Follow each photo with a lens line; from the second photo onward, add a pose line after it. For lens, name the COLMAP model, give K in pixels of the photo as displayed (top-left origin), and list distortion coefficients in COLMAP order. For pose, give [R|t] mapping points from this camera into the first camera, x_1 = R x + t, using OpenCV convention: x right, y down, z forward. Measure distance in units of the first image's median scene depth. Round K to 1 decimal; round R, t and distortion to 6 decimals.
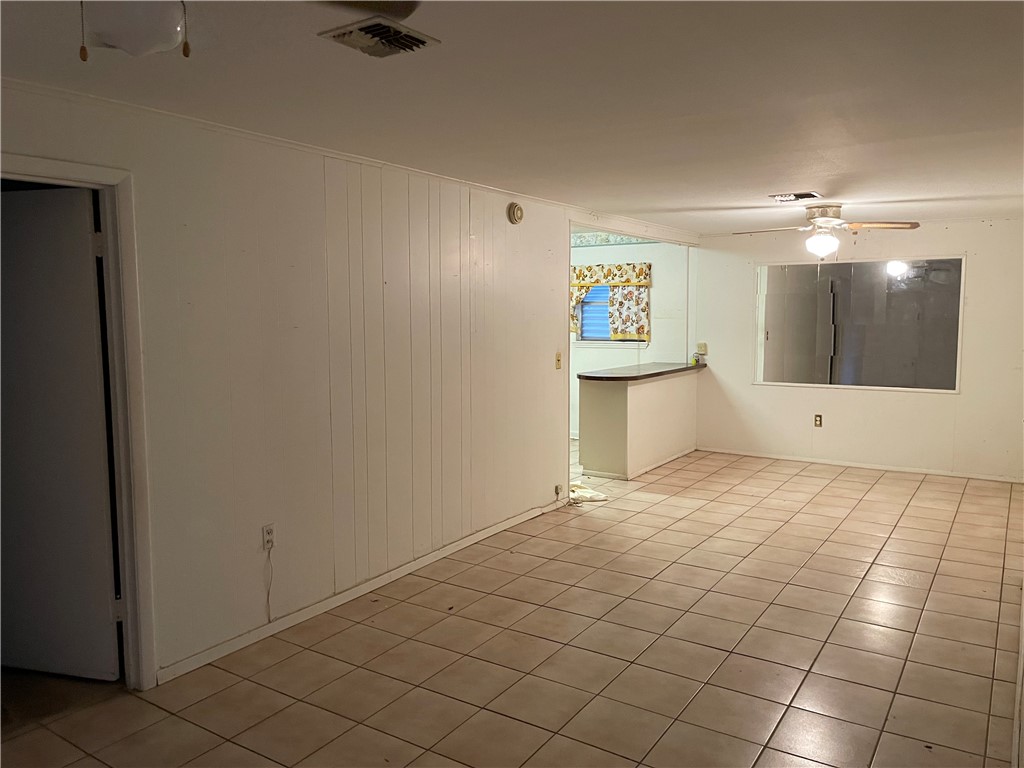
lens RADIAL K [[779.4, 0, 512.0], [0, 779.4, 384.0], [0, 0, 1]] dist [0.082452, -0.118027]
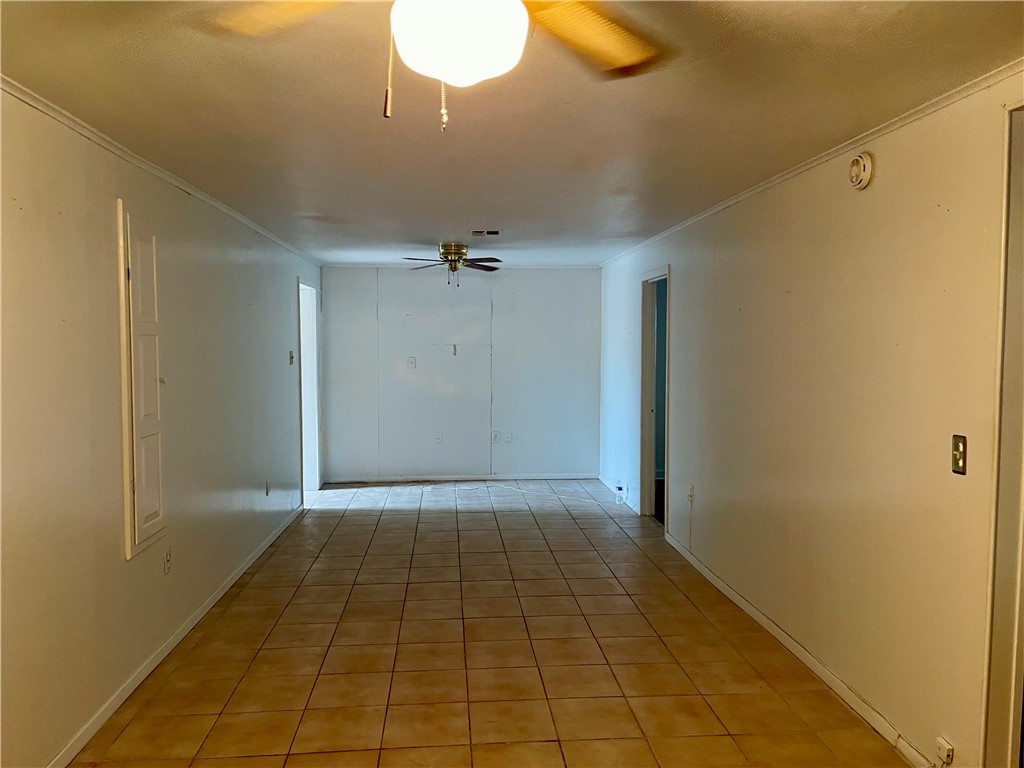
lens RADIAL K [[779.4, 0, 512.0], [0, 779.4, 384.0], [0, 0, 1]] dist [0.082452, -0.118027]
pose [[-0.785158, 0.040685, -0.617958, 0.623844], [-0.059365, 0.988300, 0.140494, -0.136976], [0.616444, 0.146995, -0.773556, 1.420312]]
